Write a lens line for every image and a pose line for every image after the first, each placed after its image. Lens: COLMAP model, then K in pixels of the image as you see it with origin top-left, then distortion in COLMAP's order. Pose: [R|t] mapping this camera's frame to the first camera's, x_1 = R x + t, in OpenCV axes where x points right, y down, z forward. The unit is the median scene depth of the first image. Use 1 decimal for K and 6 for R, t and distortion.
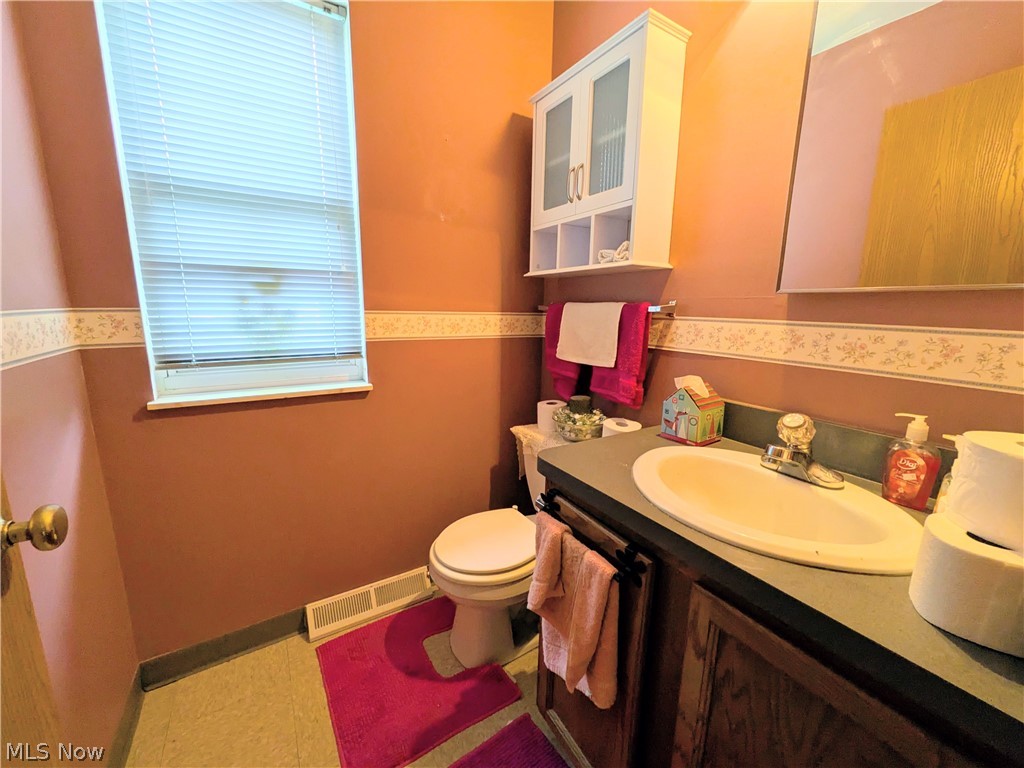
lens RADIAL K [[407.8, 0, 509.7], [0, 407.8, 383.2], [0, 0, 1]] dist [0.003660, 0.000262]
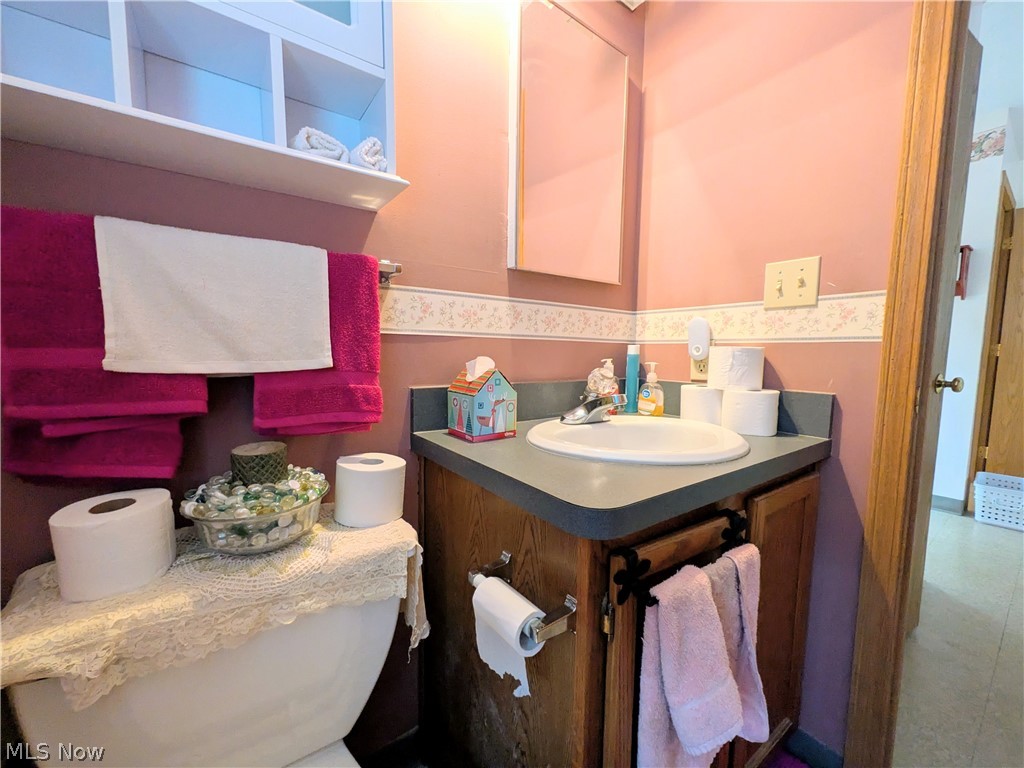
lens RADIAL K [[407.8, 0, 507.4], [0, 407.8, 386.4], [0, 0, 1]] dist [0.003660, 0.000262]
pose [[-0.060500, -0.101655, 0.992978, -0.362703], [0.176273, 0.978078, 0.110869, -0.040614], [-0.982480, 0.181743, -0.041255, 0.993467]]
